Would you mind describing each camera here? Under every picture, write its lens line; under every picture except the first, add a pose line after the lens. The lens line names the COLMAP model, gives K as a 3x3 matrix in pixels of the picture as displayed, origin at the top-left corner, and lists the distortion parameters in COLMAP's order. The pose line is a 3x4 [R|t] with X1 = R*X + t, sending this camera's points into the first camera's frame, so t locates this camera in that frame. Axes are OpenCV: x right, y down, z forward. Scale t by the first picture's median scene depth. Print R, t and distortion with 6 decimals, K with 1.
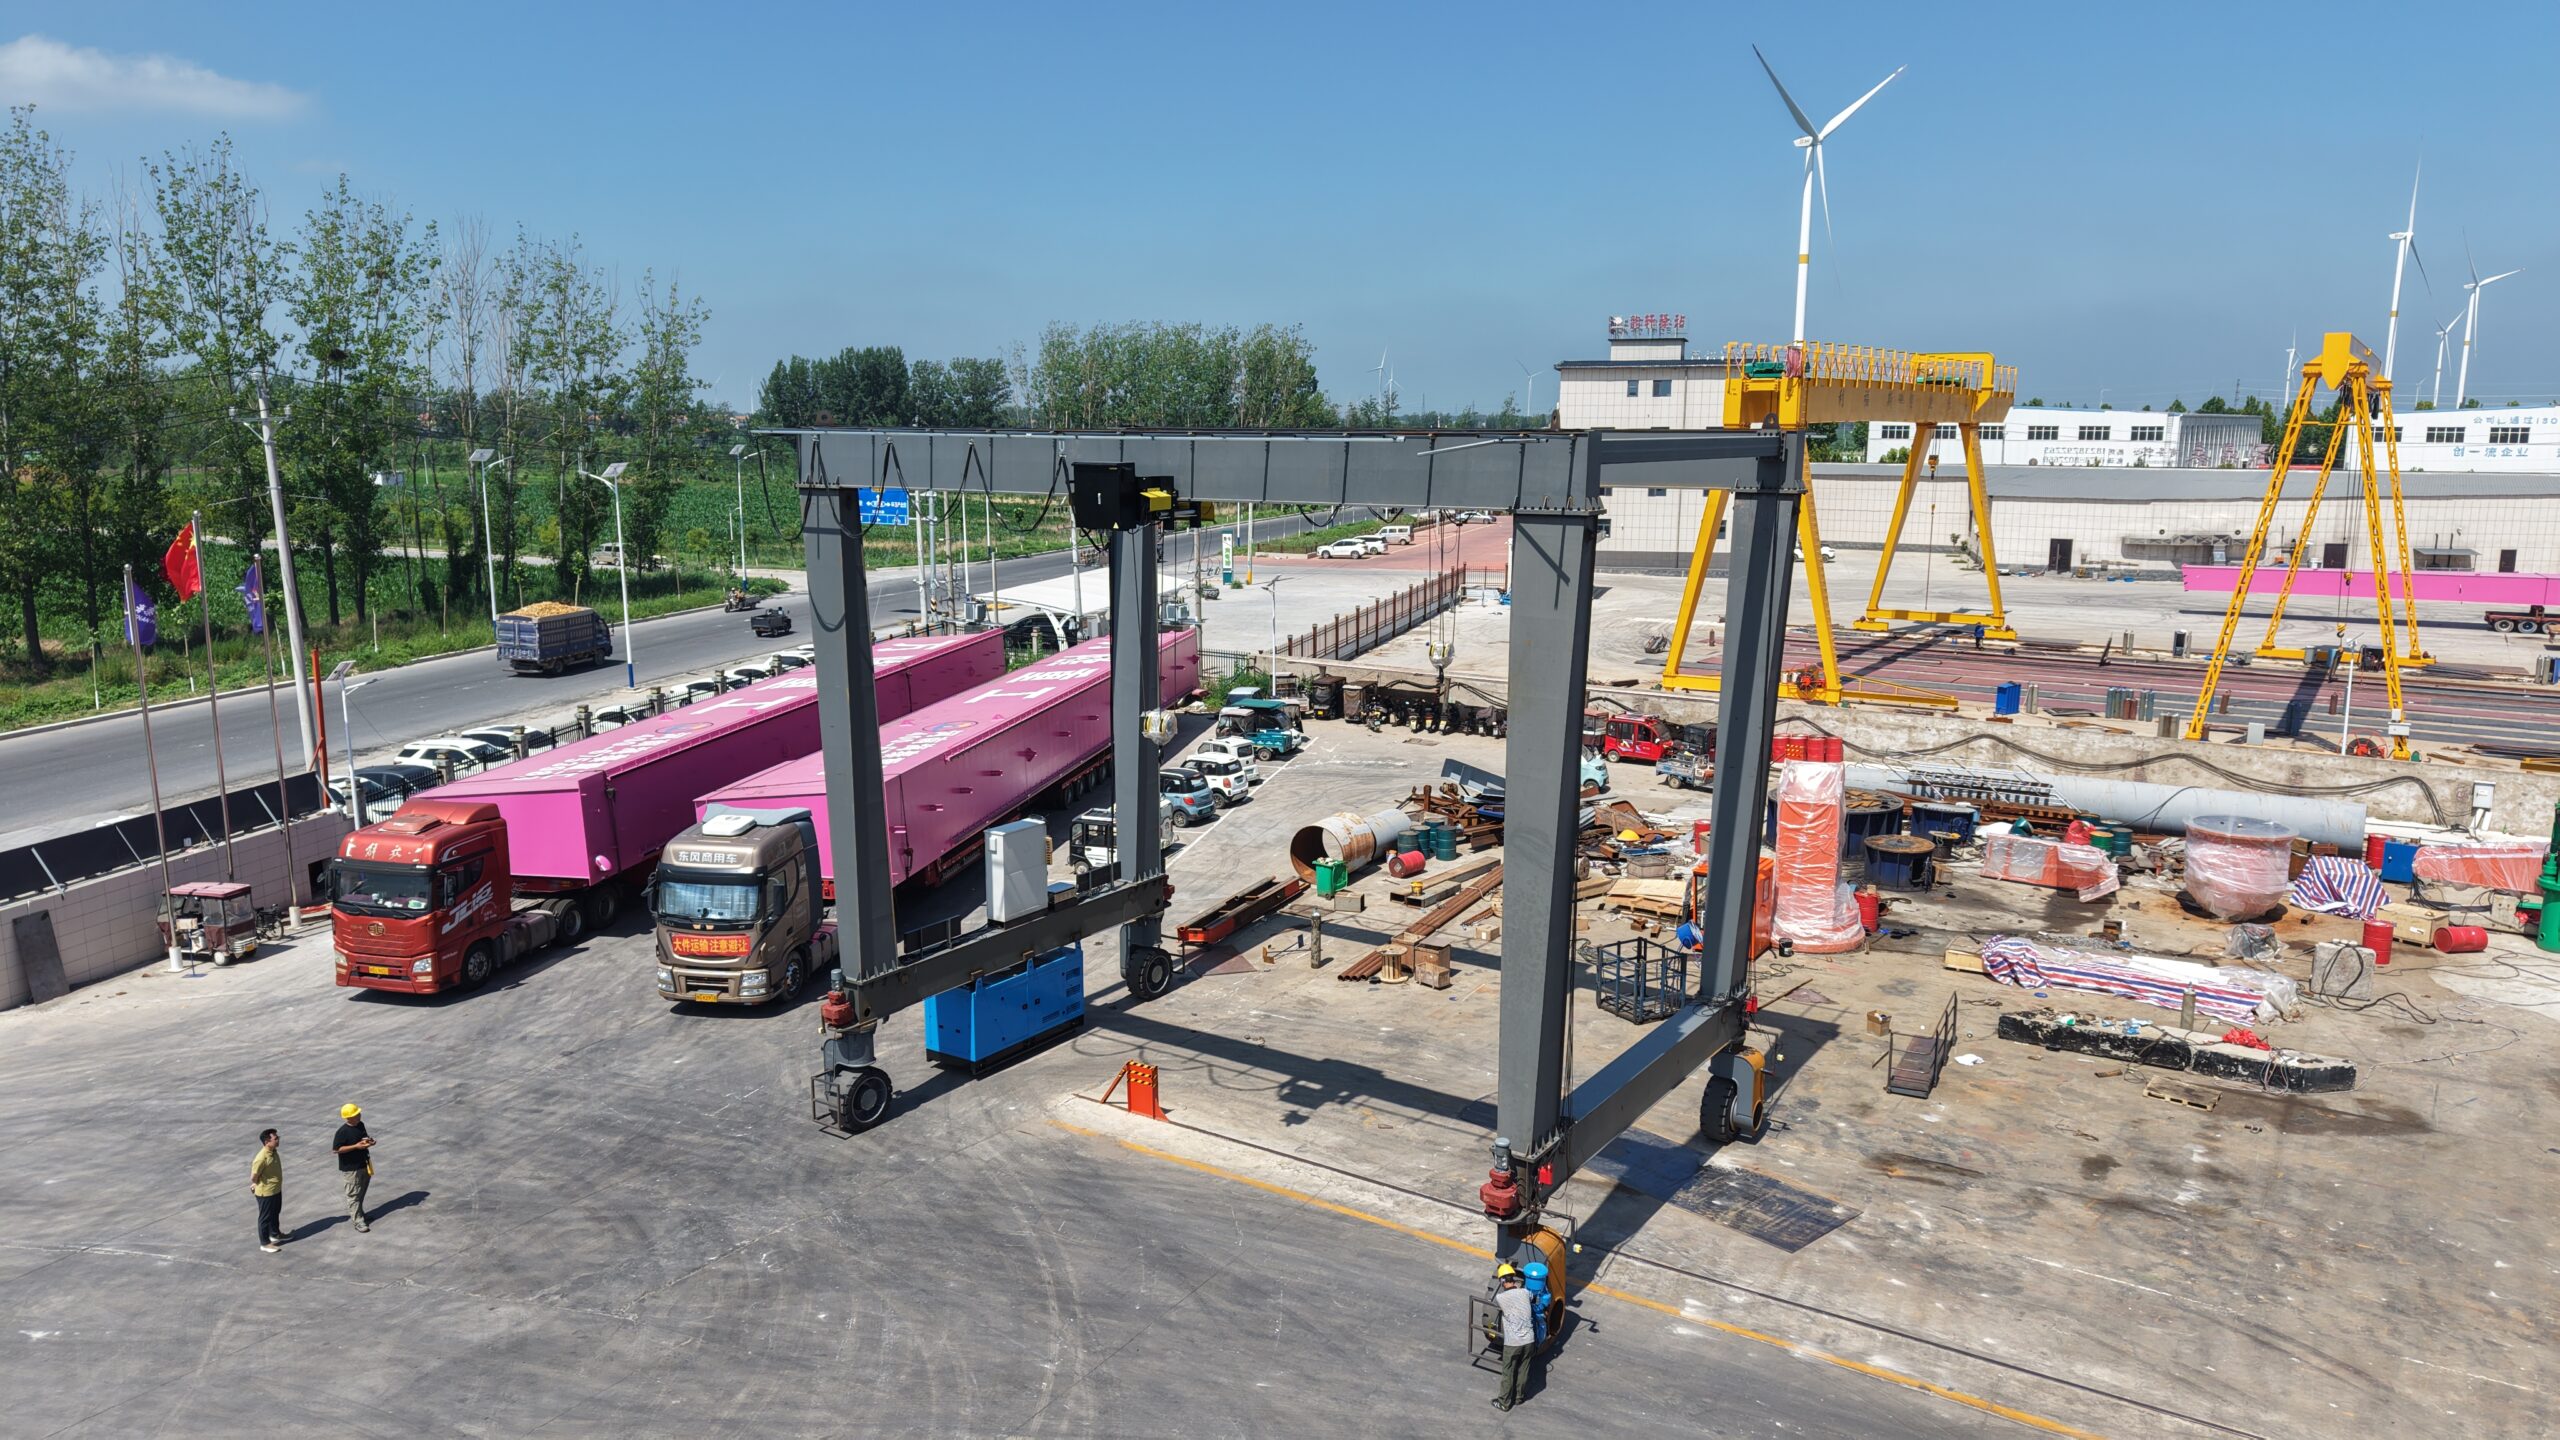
lens RADIAL K [[1685.4, 0, 1252.4], [0, 1685.4, 713.4], [0, 0, 1]] dist [0.047746, -0.038630]
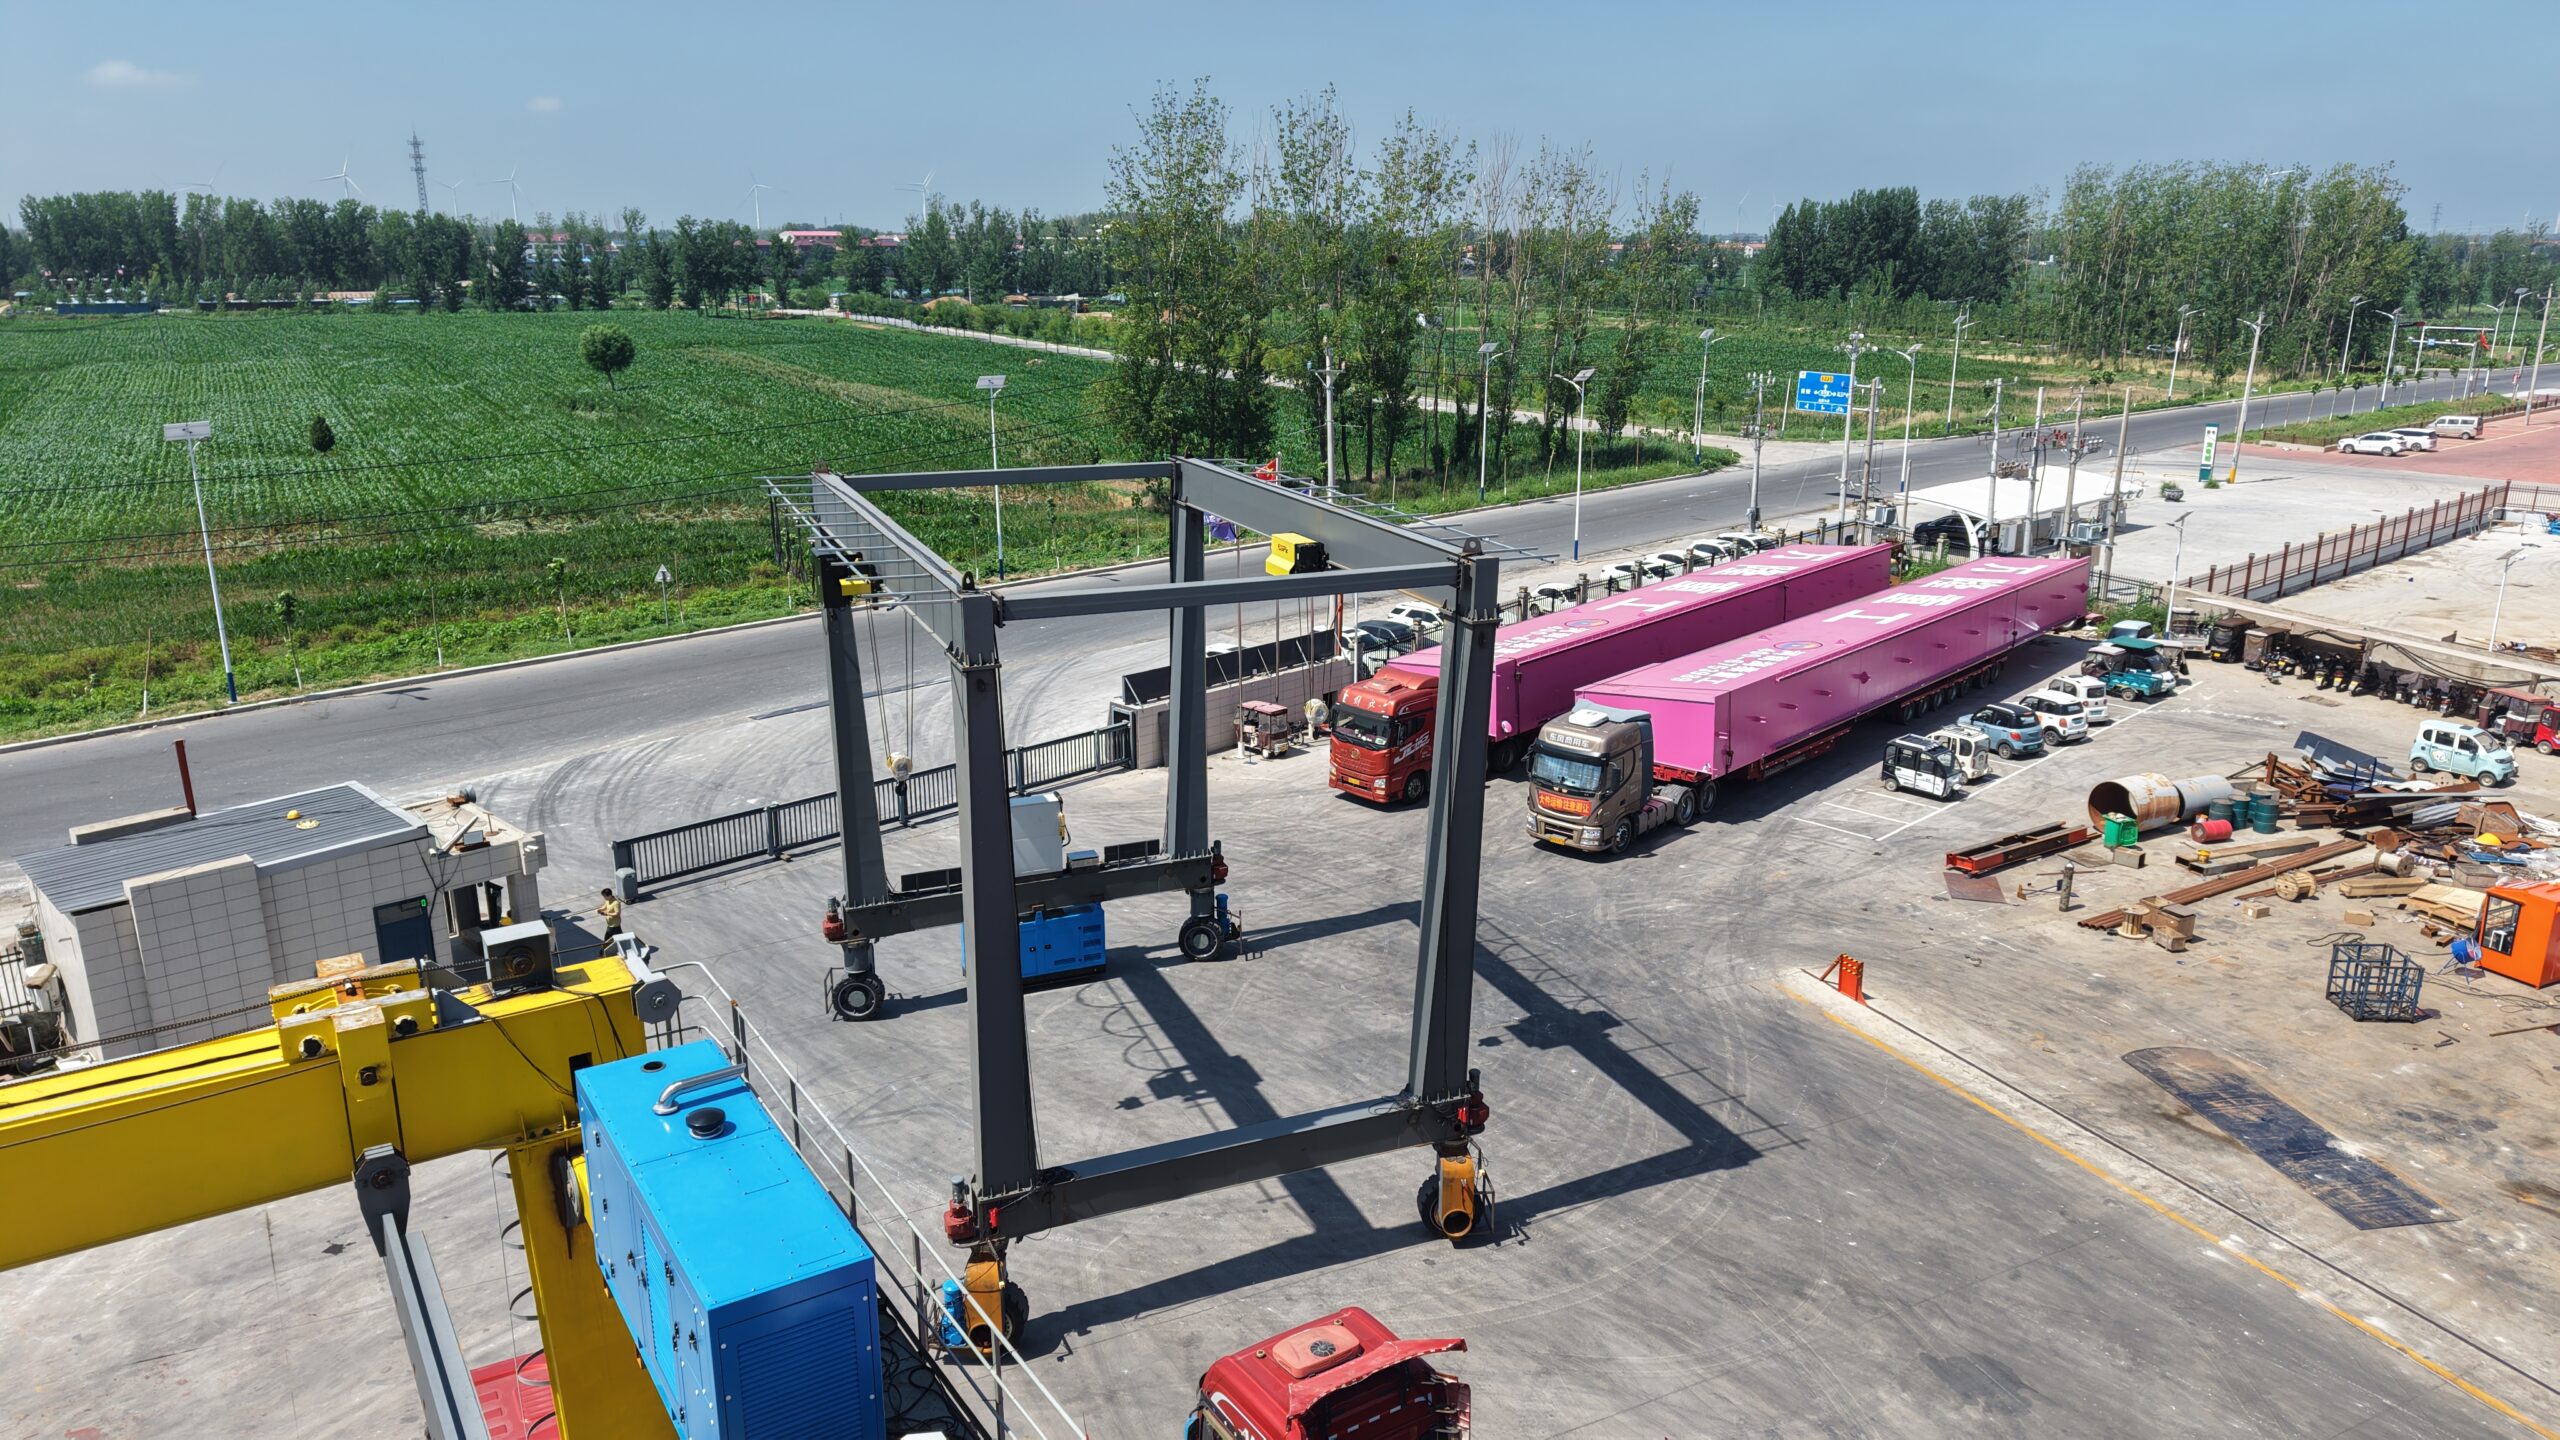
lens RADIAL K [[1698.9, 0, 1280.0], [0, 1698.9, 720.0], [0, 0, 1]] dist [0.024041, -0.024365]
pose [[0.848625, 0.146120, -0.508414, 0.133445], [-0.089723, 0.986927, 0.133883, -0.071672], [0.521331, -0.068000, 0.850641, -0.217064]]
